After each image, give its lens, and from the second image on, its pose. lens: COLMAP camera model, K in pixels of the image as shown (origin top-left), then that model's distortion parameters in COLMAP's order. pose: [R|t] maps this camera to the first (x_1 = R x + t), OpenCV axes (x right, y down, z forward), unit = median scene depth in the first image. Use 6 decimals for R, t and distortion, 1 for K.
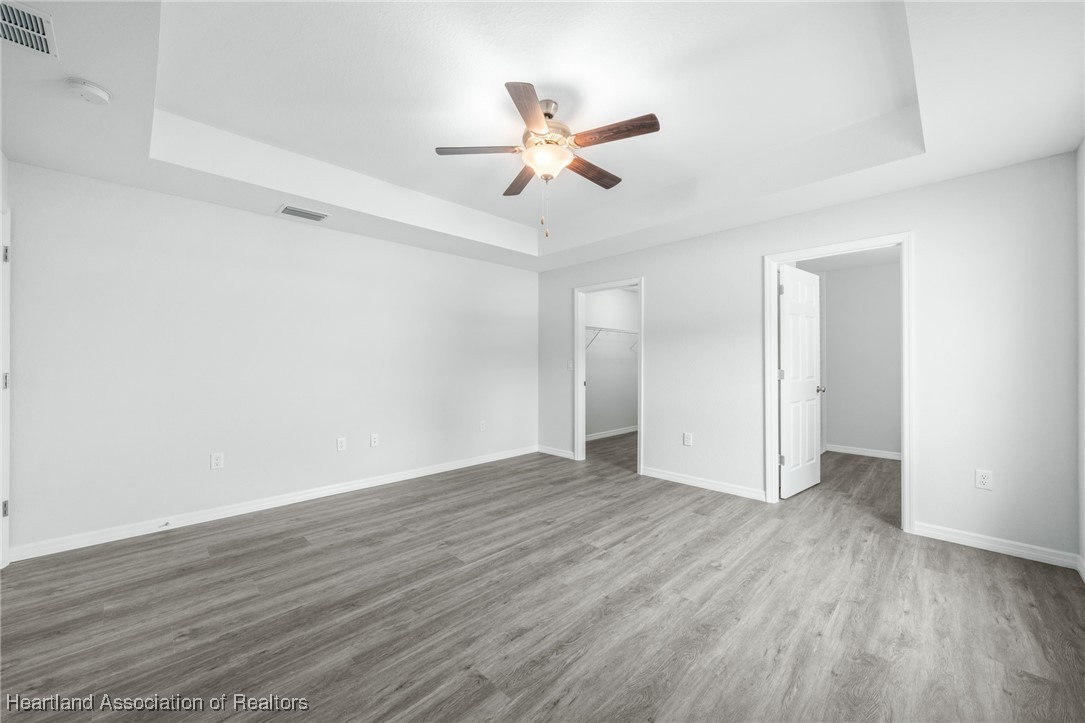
lens RADIAL K [[414.3, 0, 526.4], [0, 414.3, 361.1], [0, 0, 1]] dist [-0.000852, 0.000047]
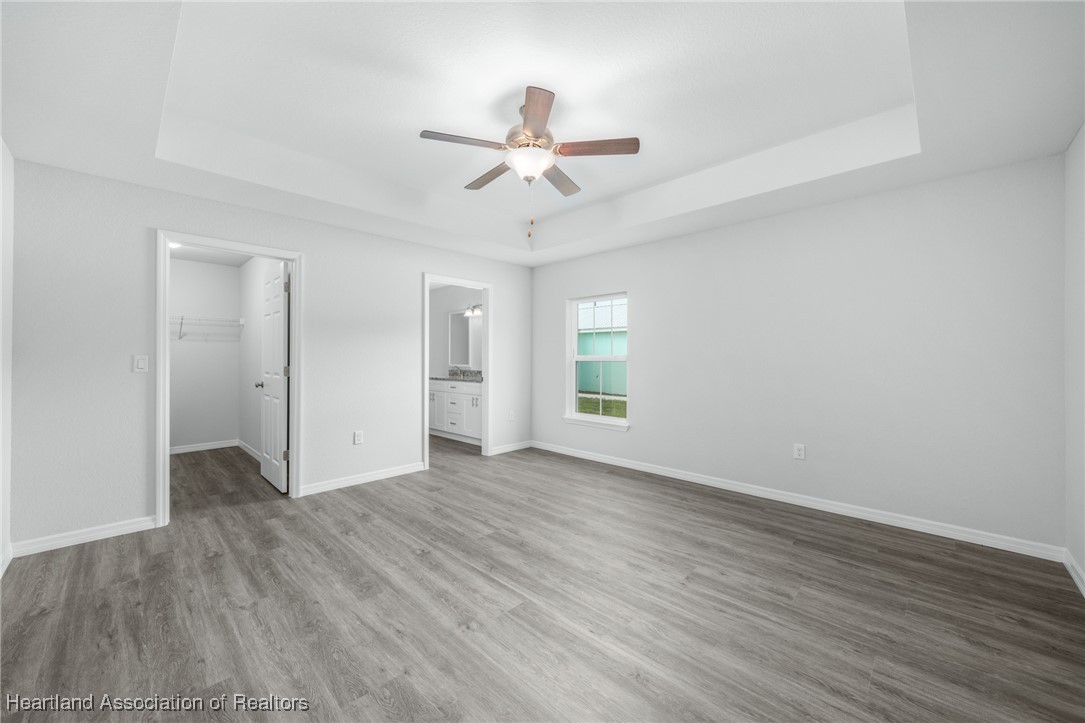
lens RADIAL K [[414.3, 0, 539.0], [0, 414.3, 357.8], [0, 0, 1]] dist [-0.000852, 0.000047]
pose [[-0.037626, 0.000104, 0.999292, -0.921931], [-0.004219, 0.999991, -0.000262, 0.000459], [-0.999283, -0.004226, -0.037625, 0.949937]]
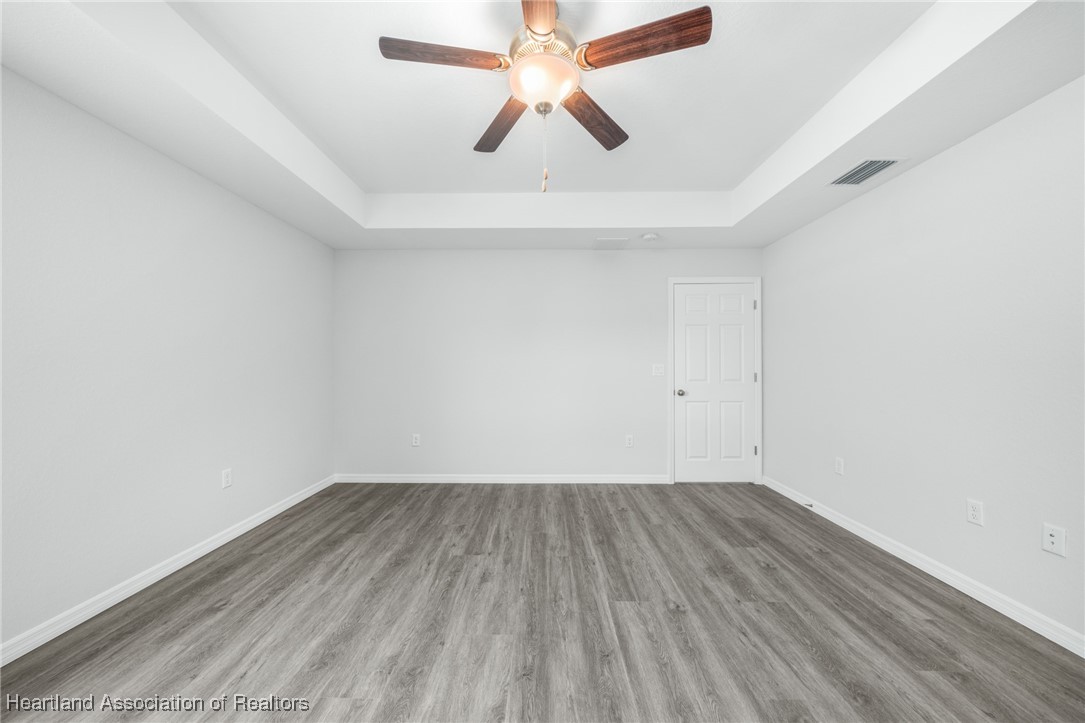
lens RADIAL K [[381.3, 0, 536.0], [0, 381.3, 366.5], [0, 0, 1]] dist [-0.003941, -0.000147]
pose [[-0.704905, -0.000485, -0.709302, 0.494665], [0.002058, 0.999994, -0.002729, 0.004087], [0.709299, -0.003383, -0.704900, 1.363645]]
